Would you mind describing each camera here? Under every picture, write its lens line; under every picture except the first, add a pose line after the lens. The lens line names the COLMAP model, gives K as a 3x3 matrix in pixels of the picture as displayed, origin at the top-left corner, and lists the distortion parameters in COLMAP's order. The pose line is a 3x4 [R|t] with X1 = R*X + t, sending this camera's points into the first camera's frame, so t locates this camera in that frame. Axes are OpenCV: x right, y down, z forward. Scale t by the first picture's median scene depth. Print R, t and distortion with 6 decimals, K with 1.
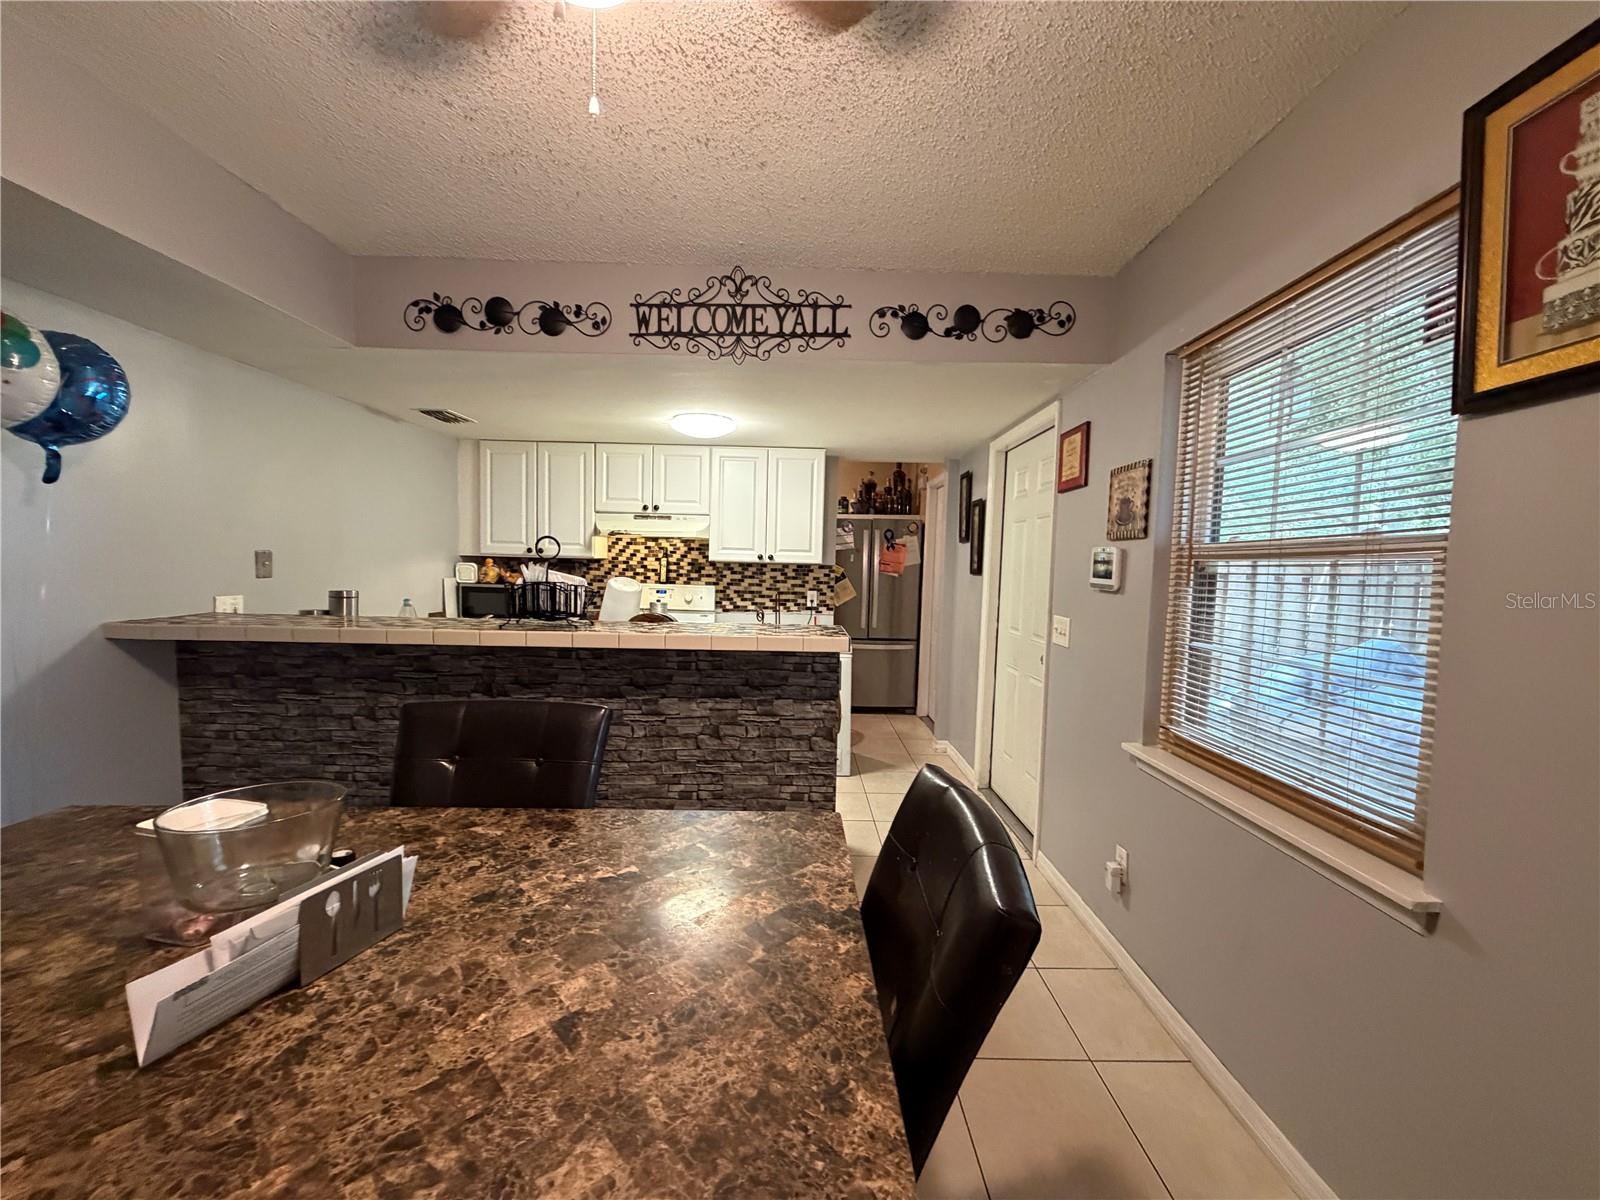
lens RADIAL K [[636.1, 0, 799.1], [0, 636.1, 600.6], [0, 0, 1]] dist [0.000508, -0.000172]
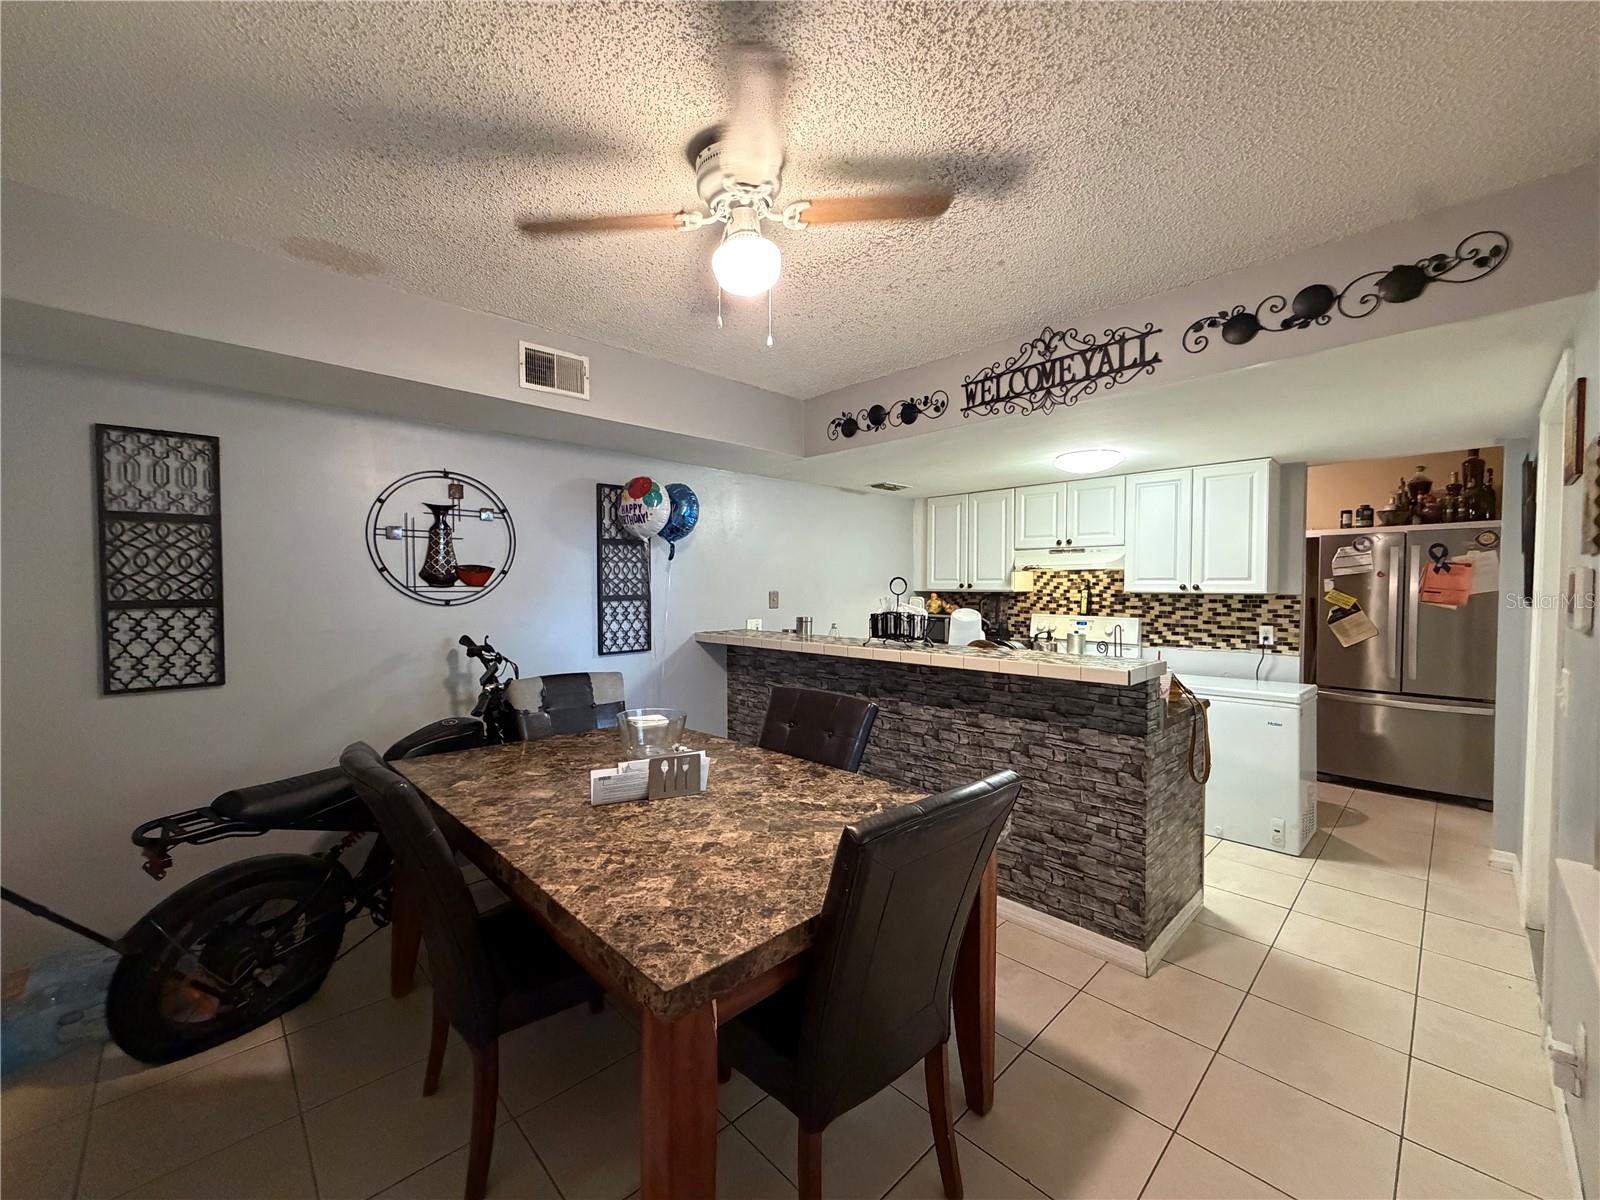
lens RADIAL K [[636.1, 0, 799.1], [0, 636.1, 600.6], [0, 0, 1]] dist [0.000508, -0.000172]
pose [[0.688438, -0.005994, -0.725271, 0.401597], [-0.029951, 0.998878, -0.036685, 0.001312], [0.724677, 0.046978, 0.687486, -0.047327]]
